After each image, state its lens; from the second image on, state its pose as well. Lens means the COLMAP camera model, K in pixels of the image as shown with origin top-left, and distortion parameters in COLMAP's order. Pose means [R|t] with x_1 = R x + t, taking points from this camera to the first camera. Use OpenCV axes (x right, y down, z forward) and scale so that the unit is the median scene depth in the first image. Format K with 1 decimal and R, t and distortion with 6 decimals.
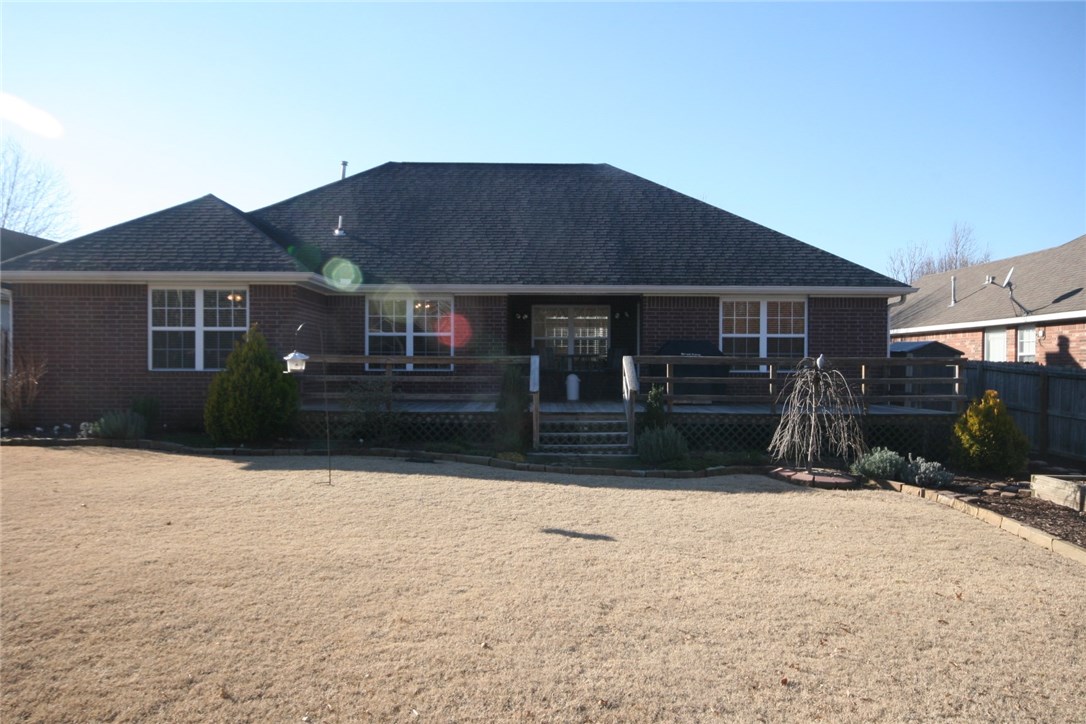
lens RADIAL K [[846.7, 0, 545.5], [0, 846.7, 364.2], [0, 0, 1]] dist [0.008416, 0.005165]
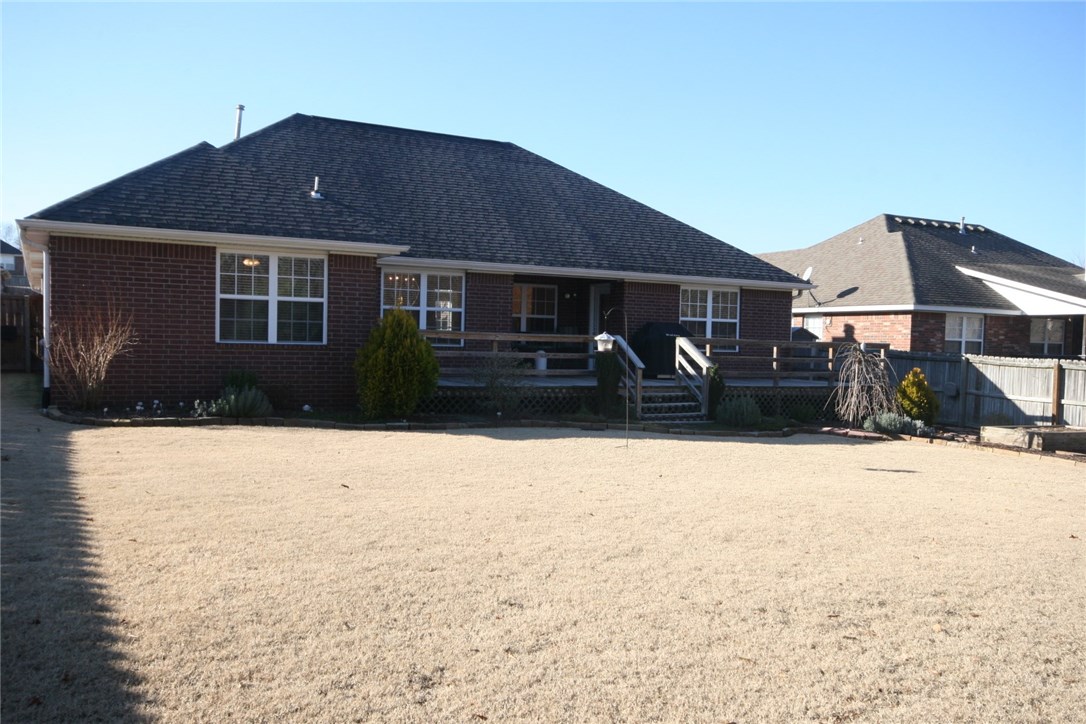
lens RADIAL K [[962.9, 0, 543.5], [0, 962.9, 362.5], [0, 0, 1]] dist [0.003433, 0.006528]
pose [[0.878952, 0.006010, 0.476872, -0.649690], [-0.020321, 0.999484, 0.024858, -0.003765], [-0.476476, -0.031540, 0.878621, -0.065579]]
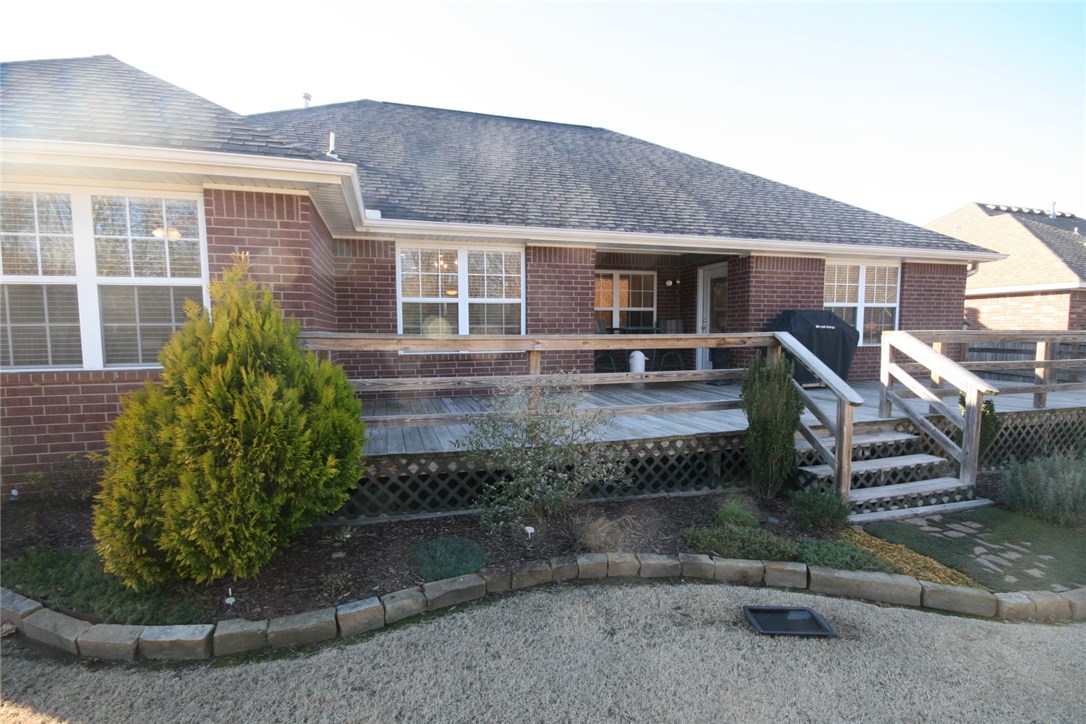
lens RADIAL K [[503.4, 0, 536.3], [0, 503.4, 368.0], [0, 0, 1]] dist [-0.001961, -0.001592]
pose [[0.958865, -0.030589, 0.282210, -0.250687], [0.009232, 0.997011, 0.076701, -0.012532], [-0.283713, -0.070941, 0.956282, 0.662545]]
